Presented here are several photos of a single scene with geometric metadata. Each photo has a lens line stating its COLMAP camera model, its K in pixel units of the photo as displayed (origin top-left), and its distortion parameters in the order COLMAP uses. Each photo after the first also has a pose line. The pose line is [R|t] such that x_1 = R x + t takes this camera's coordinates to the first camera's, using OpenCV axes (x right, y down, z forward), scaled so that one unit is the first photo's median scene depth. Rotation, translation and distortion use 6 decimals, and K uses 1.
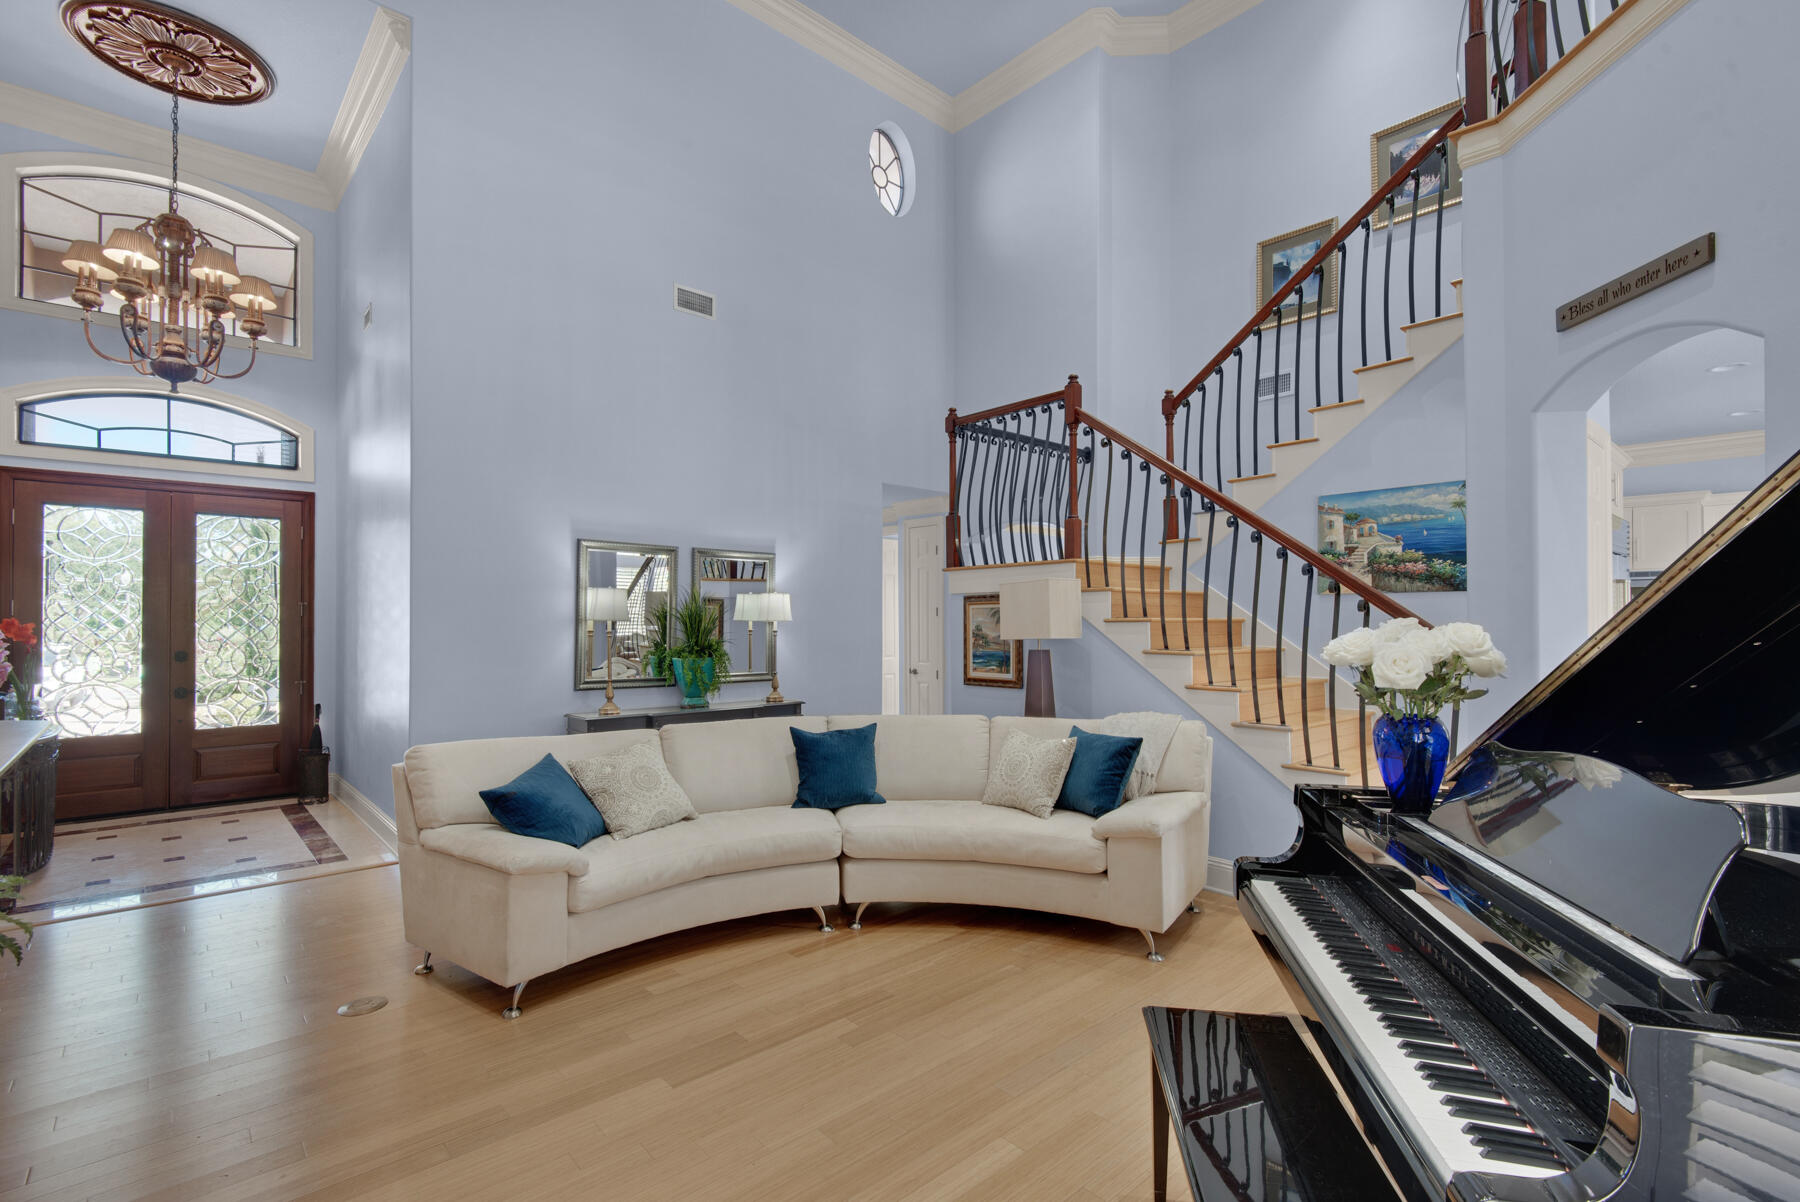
lens RADIAL K [[820.5, 0, 901.9], [0, 820.5, 614.5], [0, 0, 1]] dist [0.016097, -0.005020]
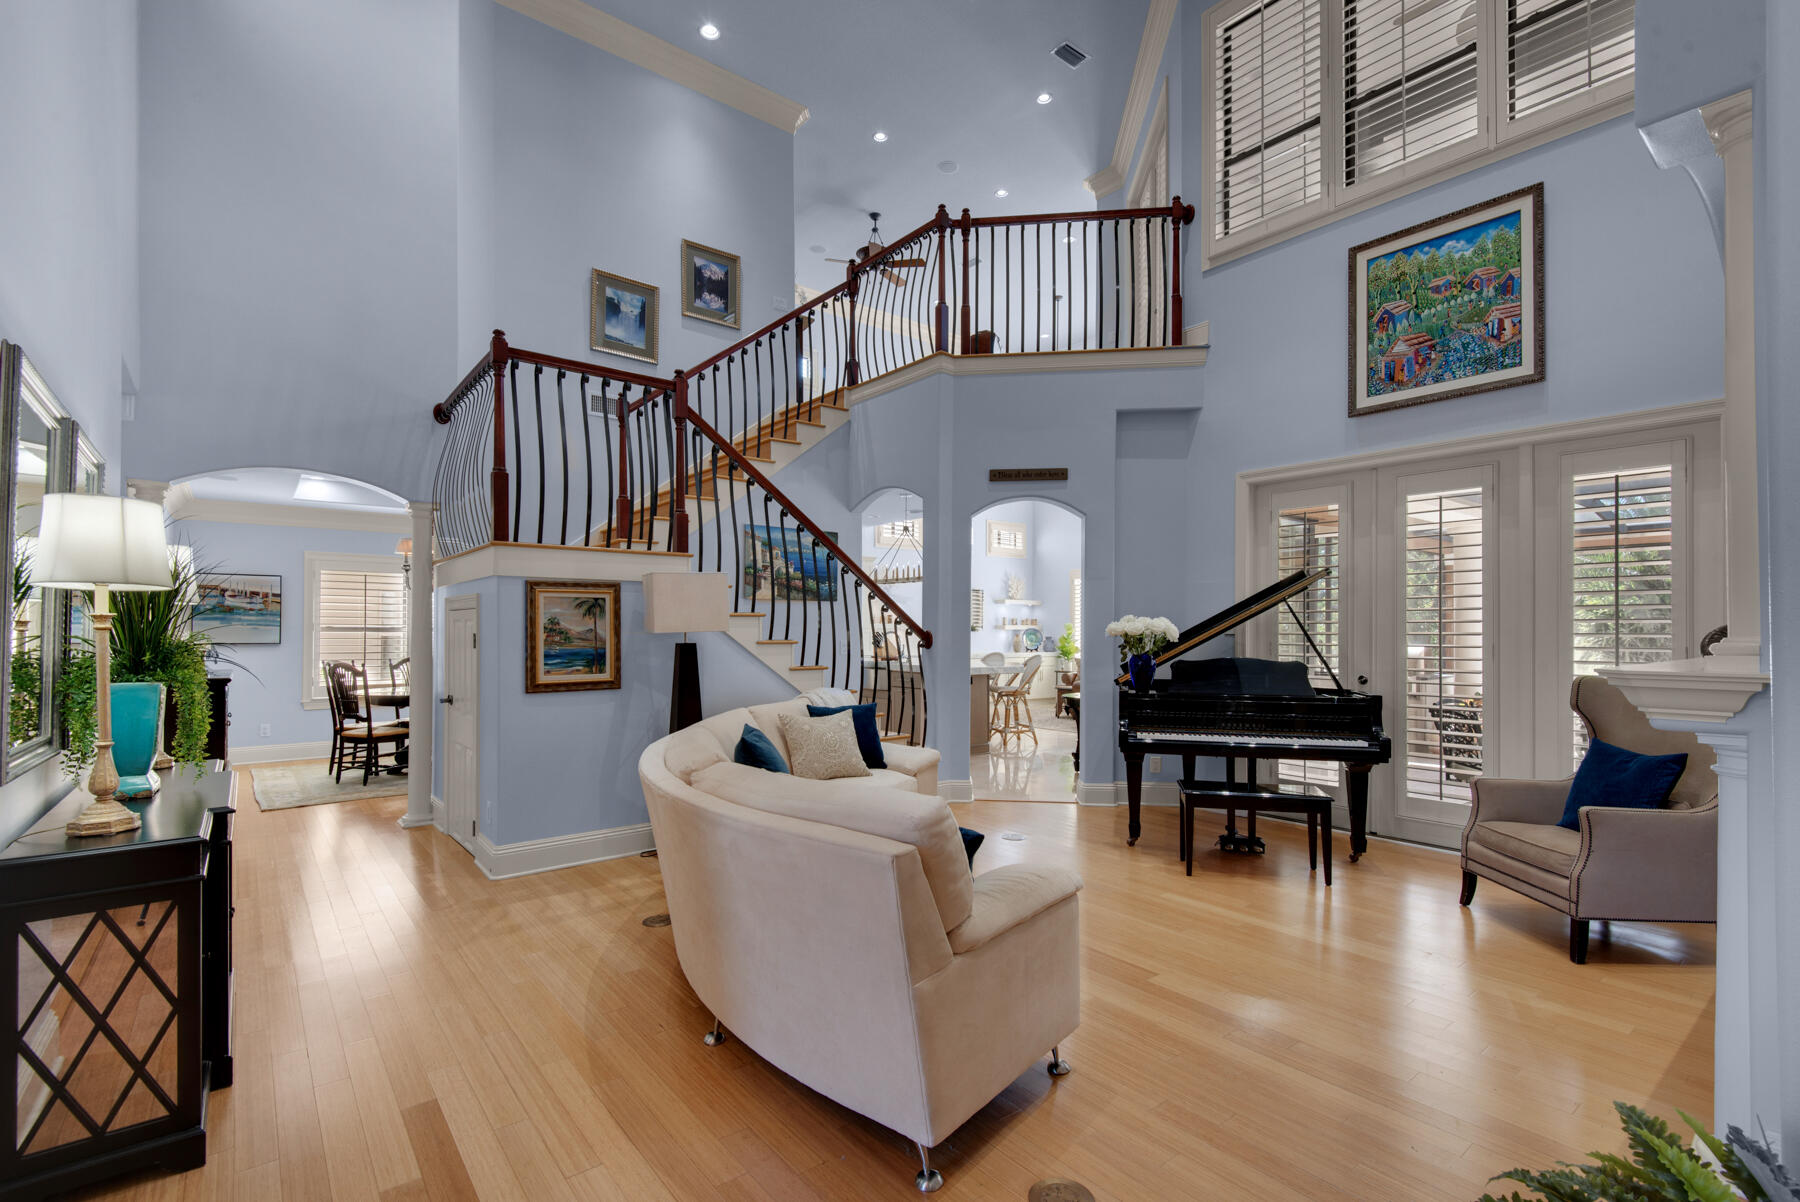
lens RADIAL K [[820.5, 0, 899.5], [0, 820.5, 617.0], [0, 0, 1]] dist [0.016097, -0.005020]
pose [[0.048788, 0.018389, 0.998640, -0.697809], [-0.012775, 0.999760, -0.017785, 0.022484], [-0.998727, -0.011890, 0.049012, 0.612969]]
